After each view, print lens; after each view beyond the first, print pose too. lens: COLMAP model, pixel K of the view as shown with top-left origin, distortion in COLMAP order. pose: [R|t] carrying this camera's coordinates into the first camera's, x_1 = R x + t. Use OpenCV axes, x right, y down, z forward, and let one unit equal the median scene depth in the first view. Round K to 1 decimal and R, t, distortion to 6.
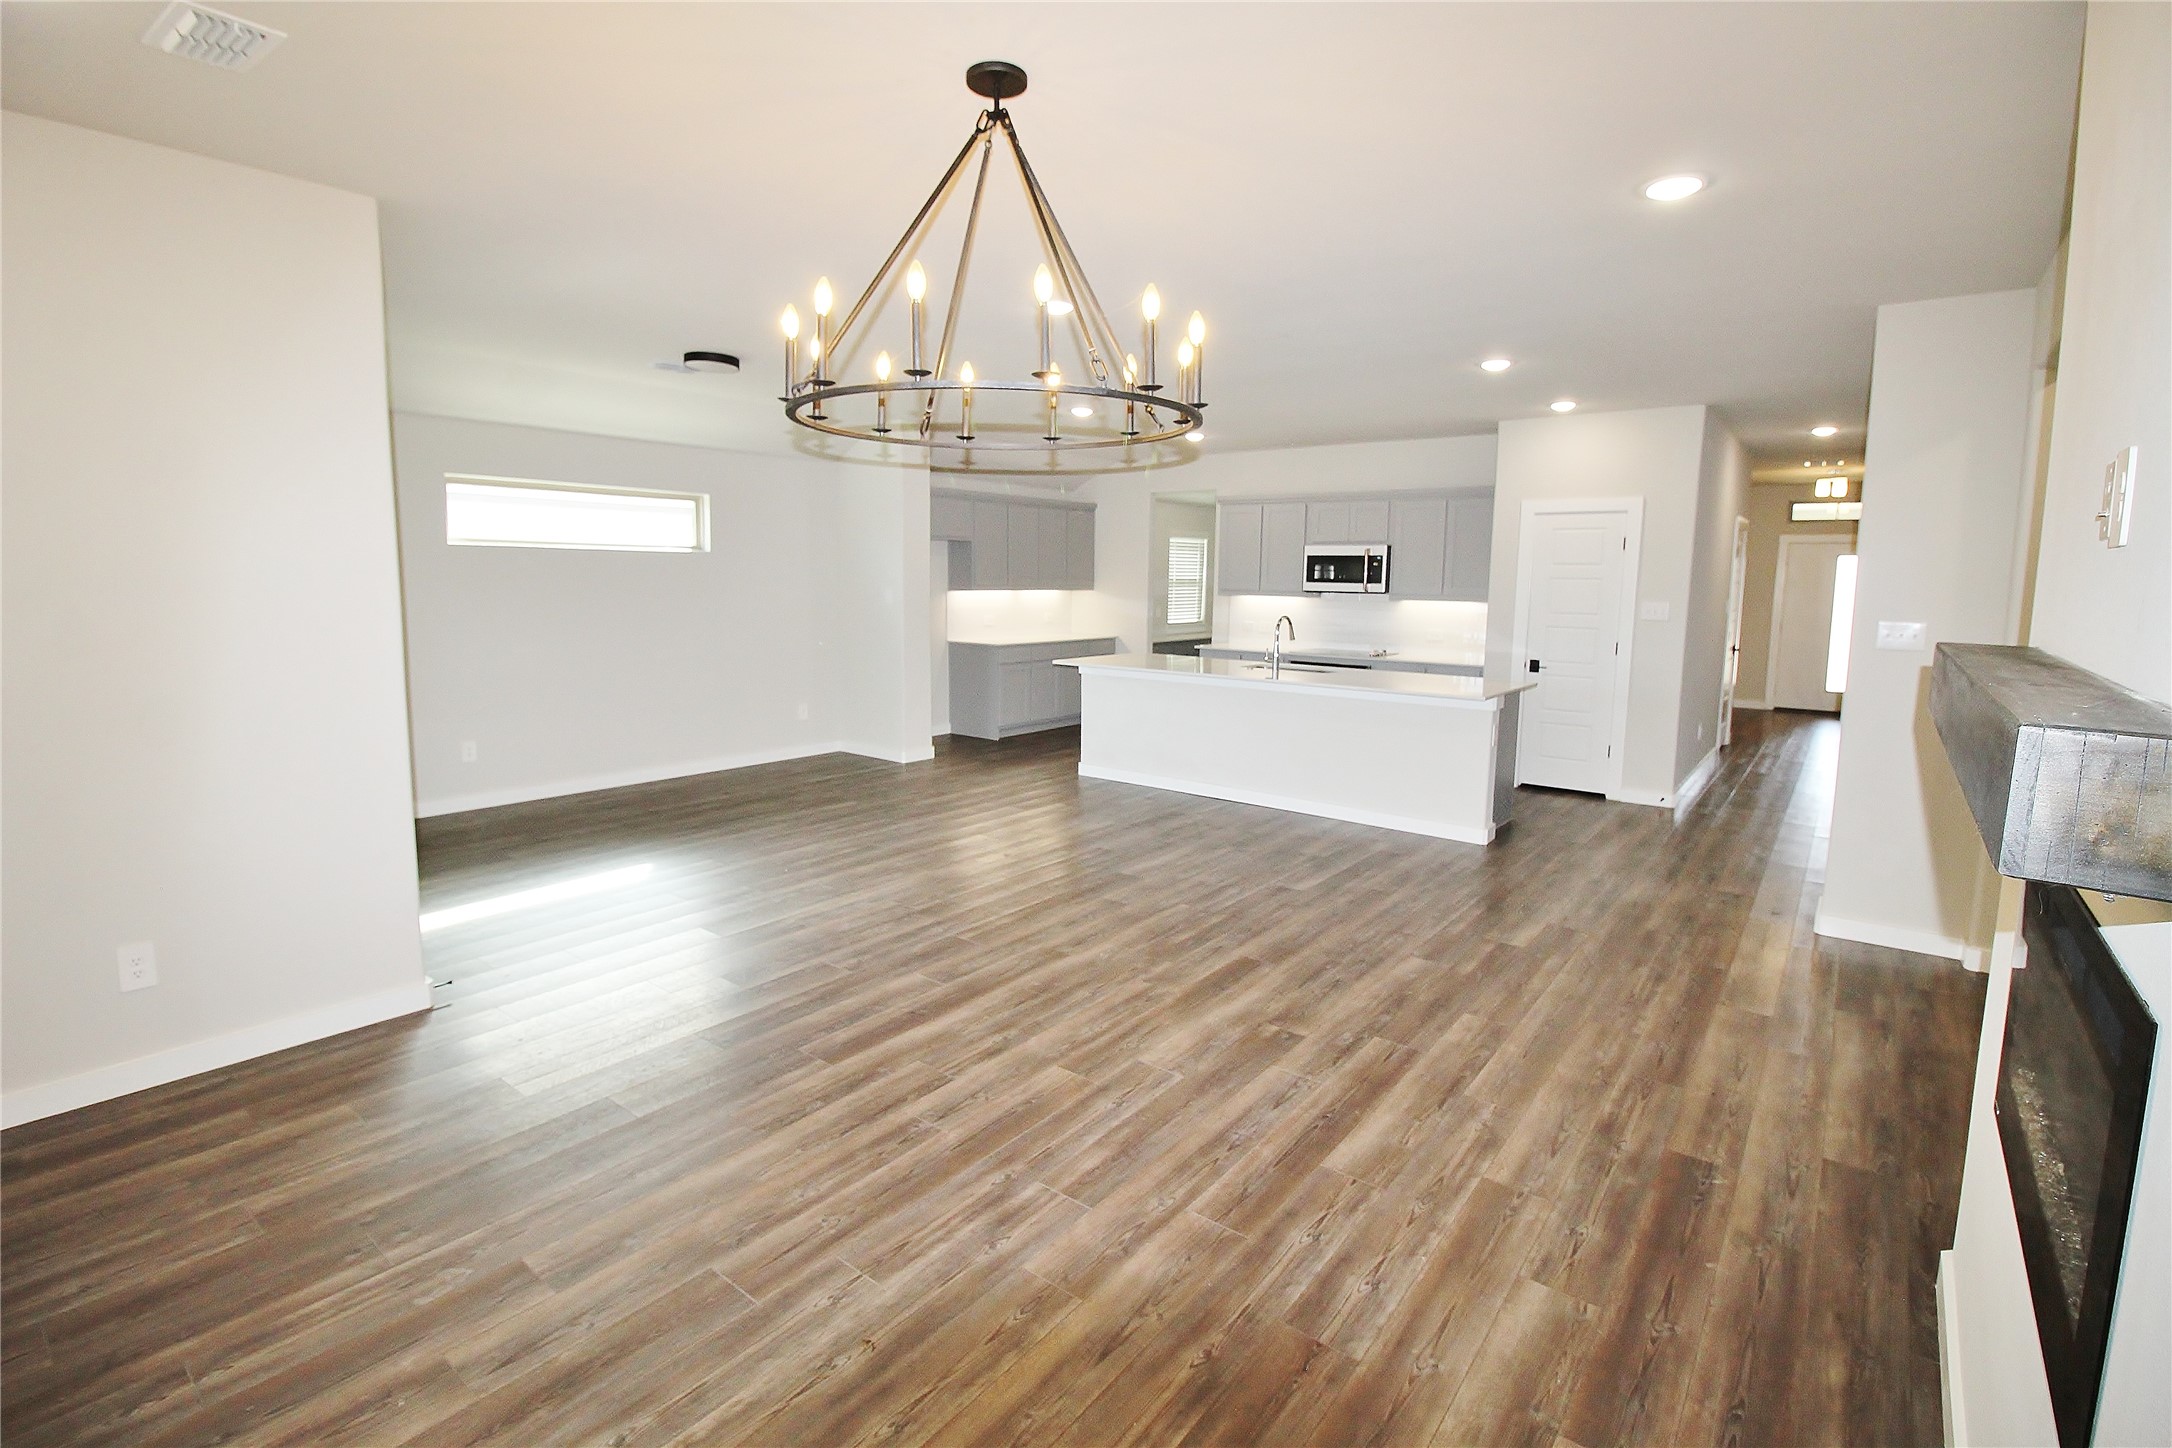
lens RADIAL K [[1002.8, 0, 1081.7], [0, 1002.8, 693.9], [0, 0, 1]] dist [-0.001019, -0.014242]
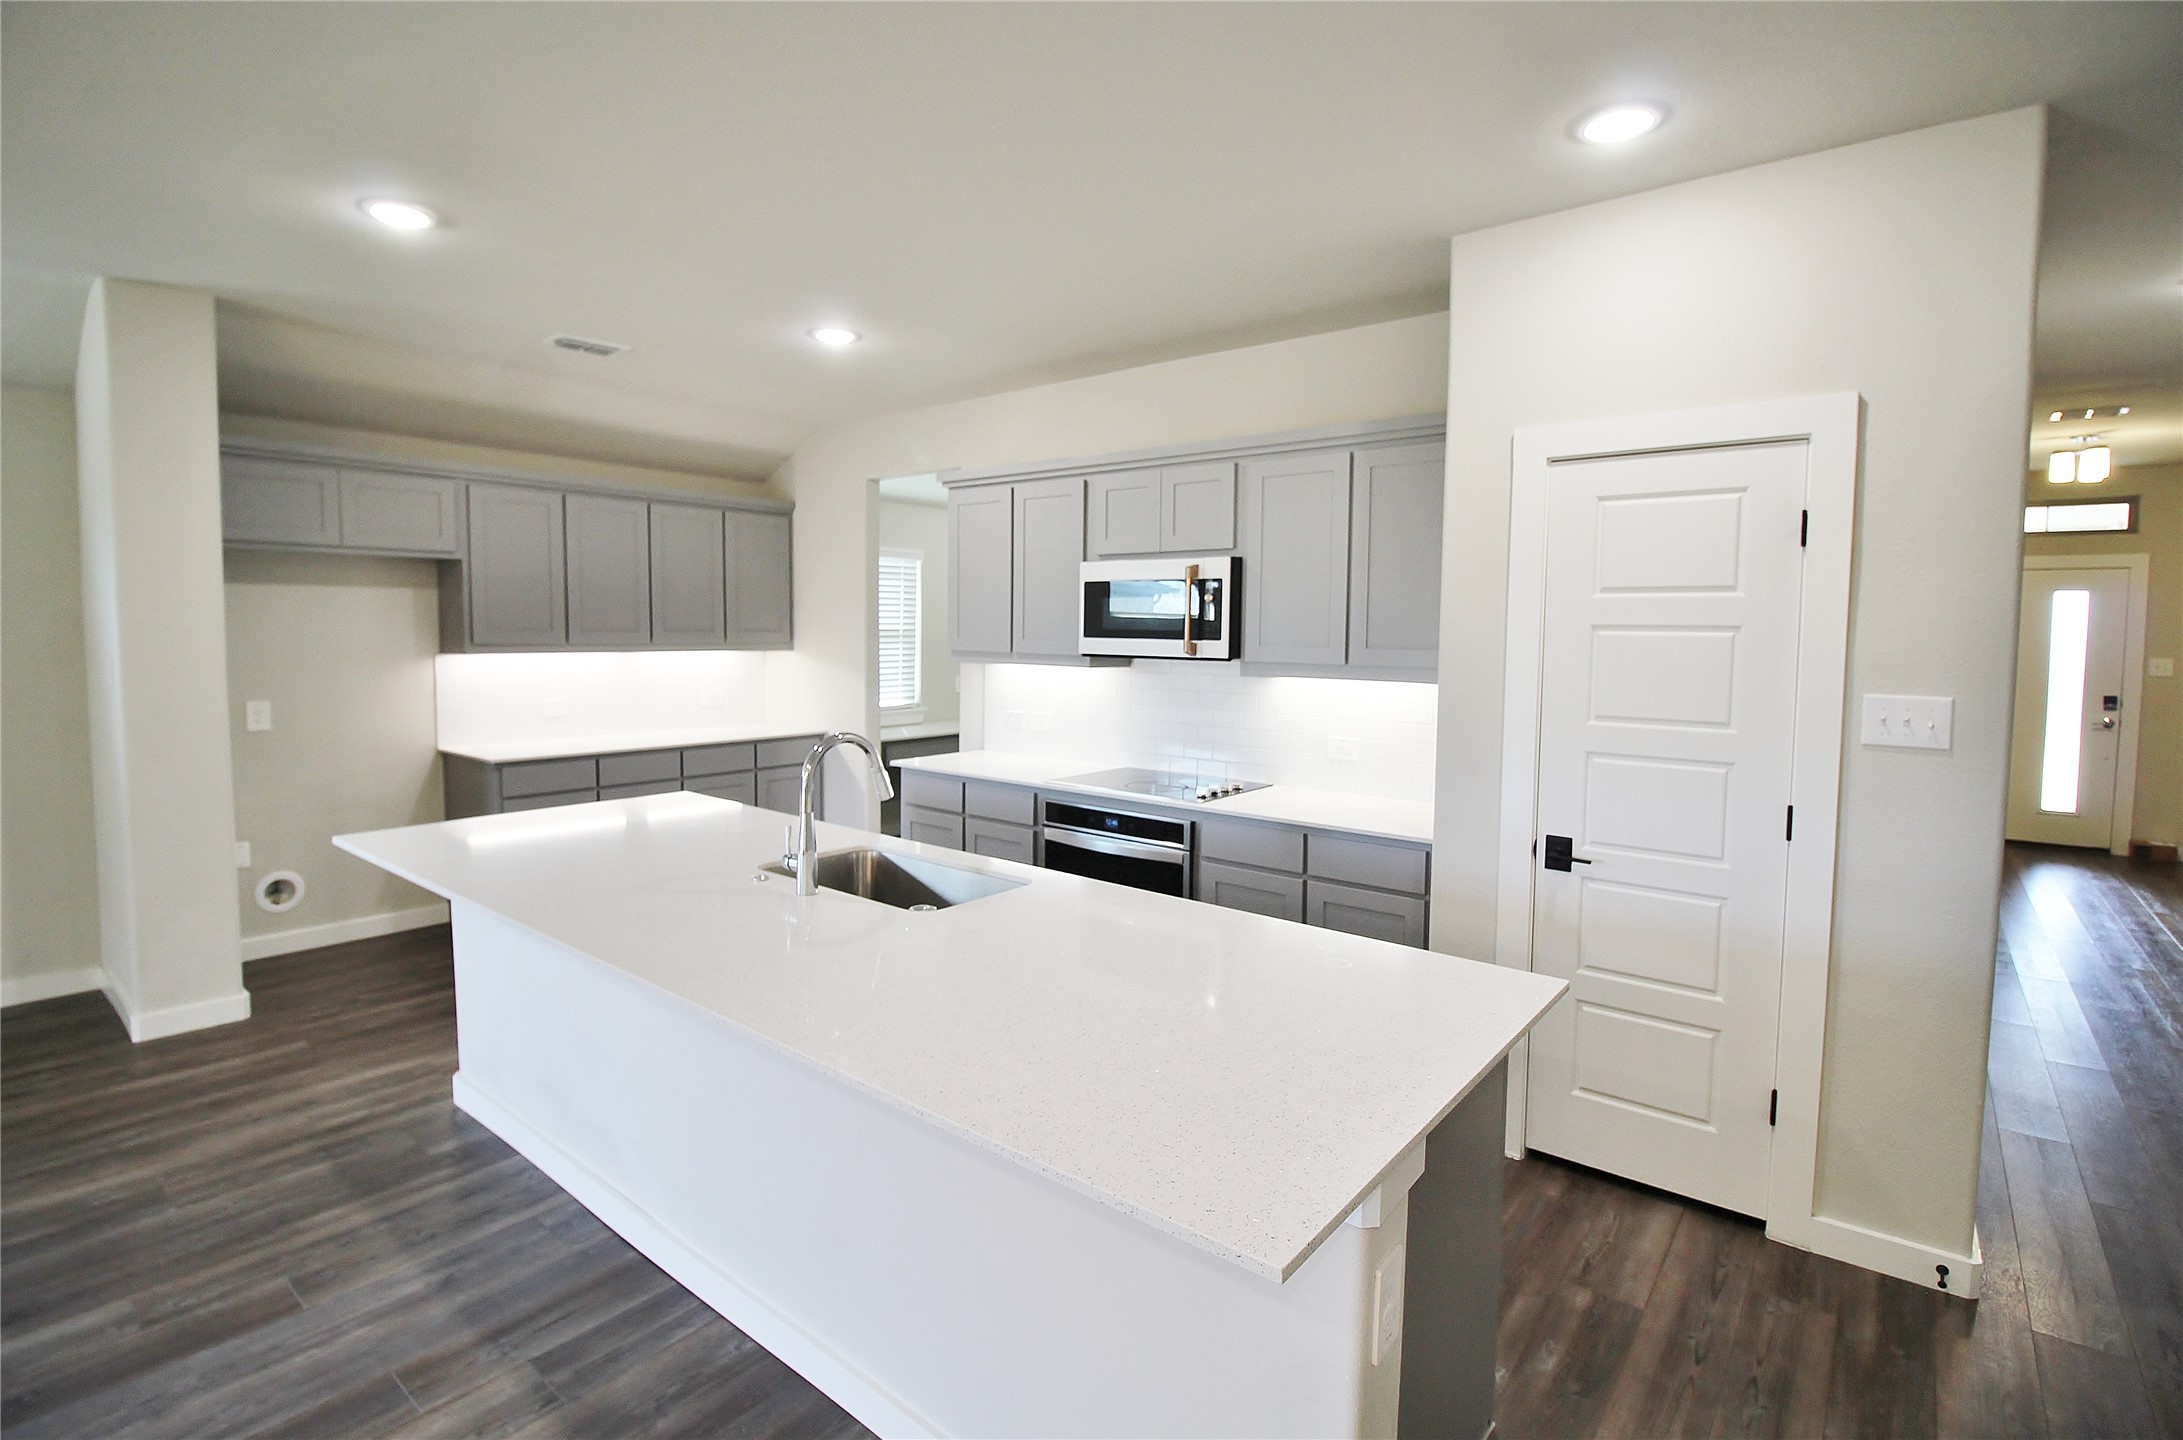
lens RADIAL K [[1015.0, 0, 1088.8], [0, 1015.0, 690.3], [0, 0, 1]] dist [-0.001448, -0.016529]
pose [[0.999903, -0.000606, -0.013929, 0.234251], [-0.000204, 0.998312, -0.058071, -0.057329], [0.013941, 0.058068, 0.998215, 0.511678]]
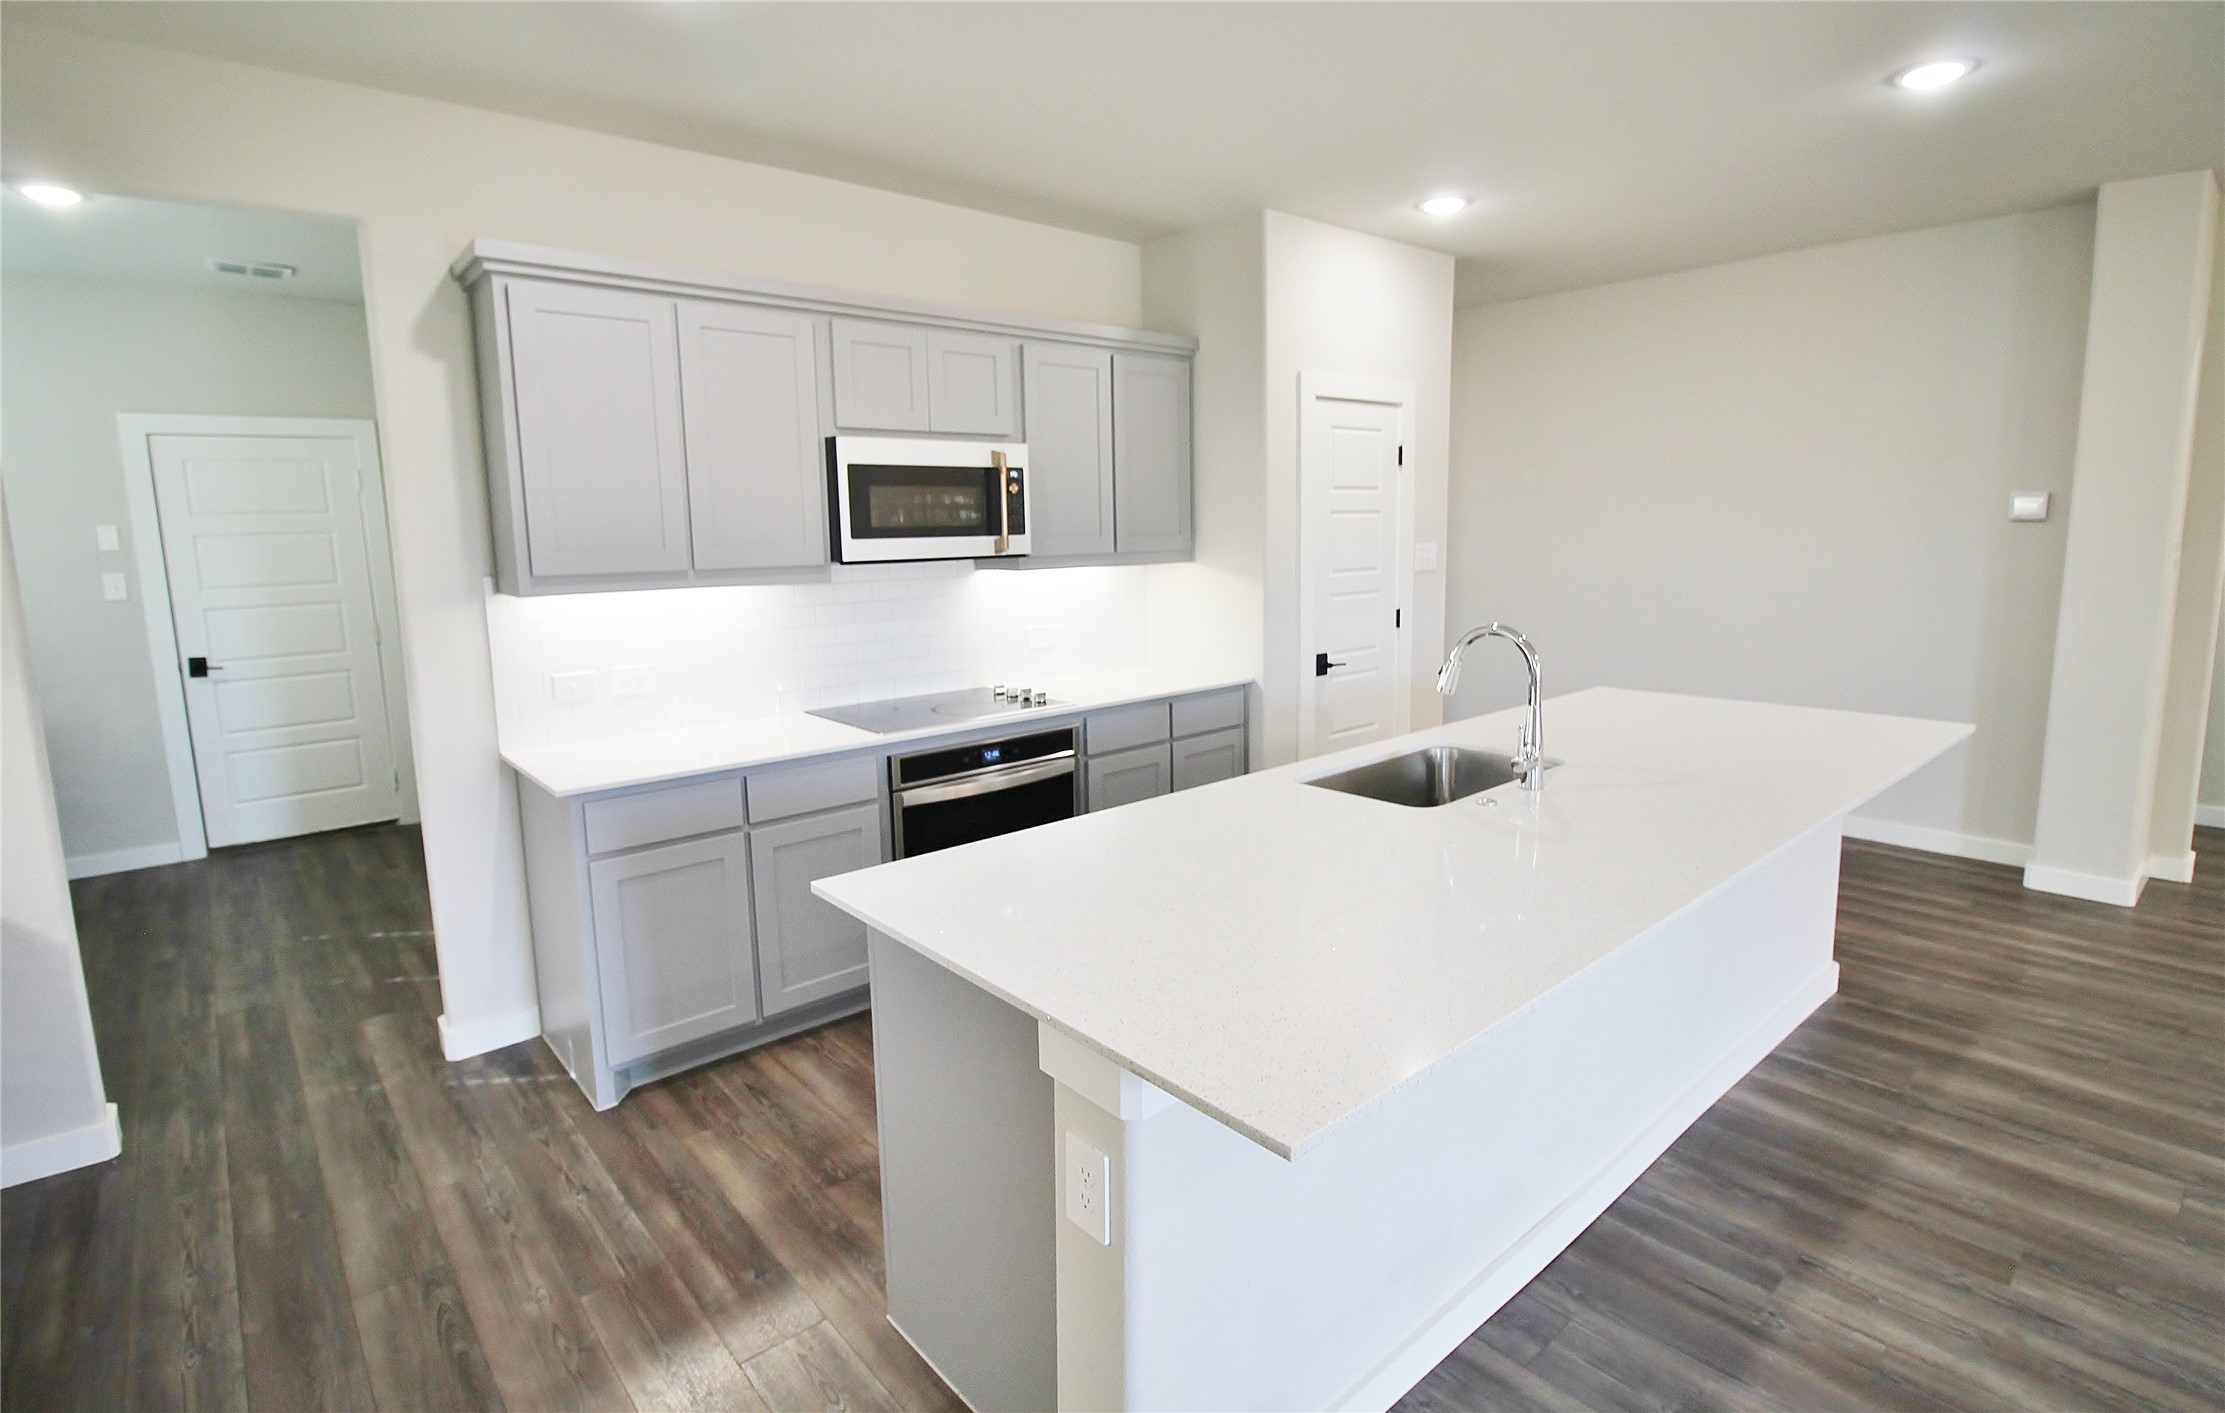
lens RADIAL K [[1067.4, 0, 1115.4], [0, 1067.4, 668.7], [0, 0, 1]] dist [-0.000724, -0.018639]
pose [[0.187274, -0.151068, 0.970622, -0.139846], [0.141779, 0.981914, 0.125470, -0.100772], [-0.972022, 0.114117, 0.205305, 0.836259]]
